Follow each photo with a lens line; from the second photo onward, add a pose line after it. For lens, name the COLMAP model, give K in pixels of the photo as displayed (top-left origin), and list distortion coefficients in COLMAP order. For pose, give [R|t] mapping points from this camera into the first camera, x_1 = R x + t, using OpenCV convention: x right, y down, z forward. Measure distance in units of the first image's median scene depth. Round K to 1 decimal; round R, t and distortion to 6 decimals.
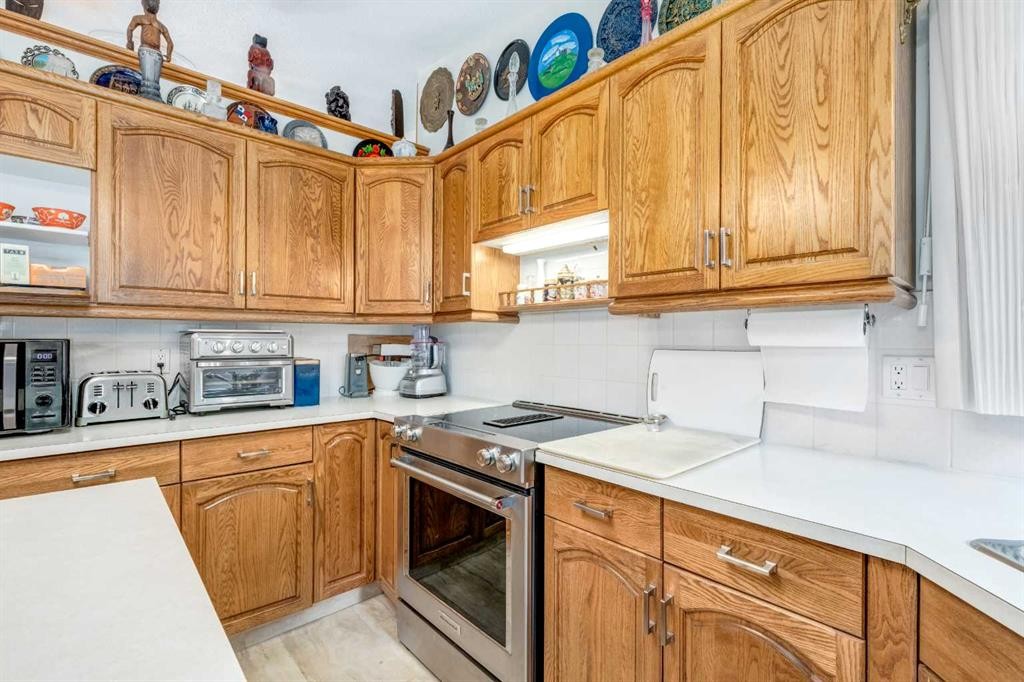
lens RADIAL K [[463.1, 0, 513.7], [0, 463.1, 336.2], [0, 0, 1]] dist [-0.008789, 0.000469]
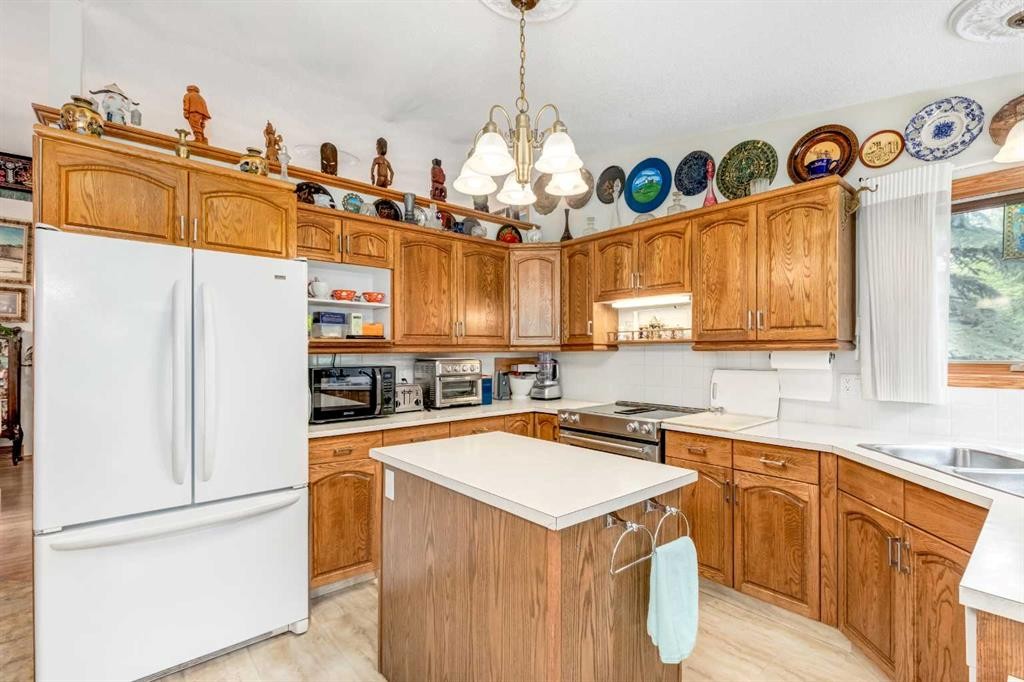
lens RADIAL K [[463.1, 0, 509.9], [0, 463.1, 349.1], [0, 0, 1]] dist [-0.008789, 0.000469]
pose [[0.999458, -0.006427, -0.032273, -0.399262], [0.006589, 0.999966, 0.004925, -0.059343], [0.032241, -0.005135, 0.999467, -0.739506]]
